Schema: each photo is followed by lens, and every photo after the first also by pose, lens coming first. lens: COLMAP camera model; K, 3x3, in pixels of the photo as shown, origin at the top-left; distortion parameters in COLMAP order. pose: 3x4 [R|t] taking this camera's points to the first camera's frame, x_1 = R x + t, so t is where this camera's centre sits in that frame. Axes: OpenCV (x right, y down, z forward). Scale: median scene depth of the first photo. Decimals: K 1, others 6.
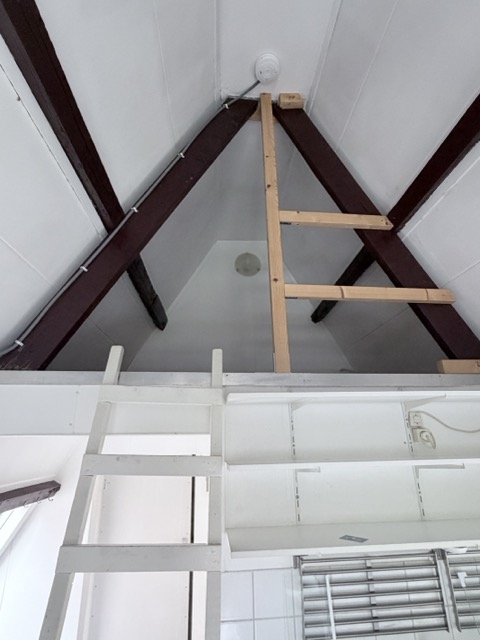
lens RADIAL K [[333.2, 0, 240.0], [0, 333.2, 320.0], [0, 0, 1]] dist [-0.020077, -0.000521]
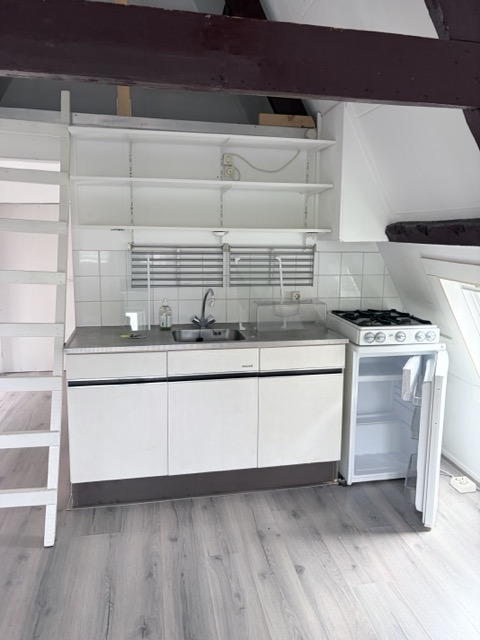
lens RADIAL K [[480.2, 0, 251.6], [0, 480.2, 317.9], [0, 0, 1]] dist [0.017378, -0.003795]
pose [[0.992850, 0.011723, 0.118788, 0.451990], [-0.069936, 0.863595, 0.499313, -0.139939], [-0.096731, -0.504050, 0.858240, -1.108867]]
